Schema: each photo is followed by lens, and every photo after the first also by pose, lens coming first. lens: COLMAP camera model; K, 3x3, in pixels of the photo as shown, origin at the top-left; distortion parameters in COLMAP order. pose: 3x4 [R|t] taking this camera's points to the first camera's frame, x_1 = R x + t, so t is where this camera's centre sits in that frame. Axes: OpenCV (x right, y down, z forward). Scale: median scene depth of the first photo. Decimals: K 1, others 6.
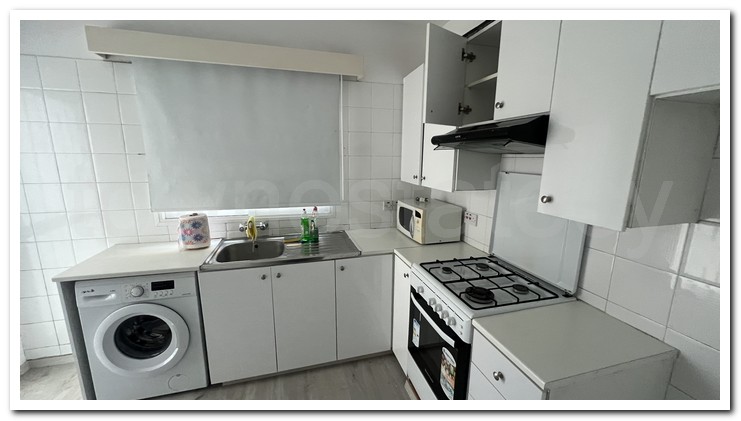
lens RADIAL K [[283.6, 0, 368.2], [0, 283.6, 209.9], [0, 0, 1]] dist [-0.000964, 0.000315]
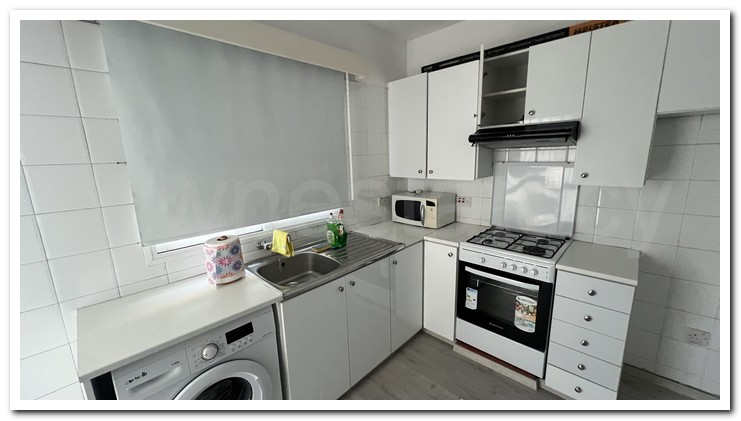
lens RADIAL K [[283.6, 0, 368.4], [0, 283.6, 211.4], [0, 0, 1]] dist [-0.000964, 0.000315]
pose [[0.854842, -0.133238, 0.501492, -0.634987], [0.131822, 0.990527, 0.038463, -0.031222], [-0.501866, 0.033228, 0.864307, 0.136668]]
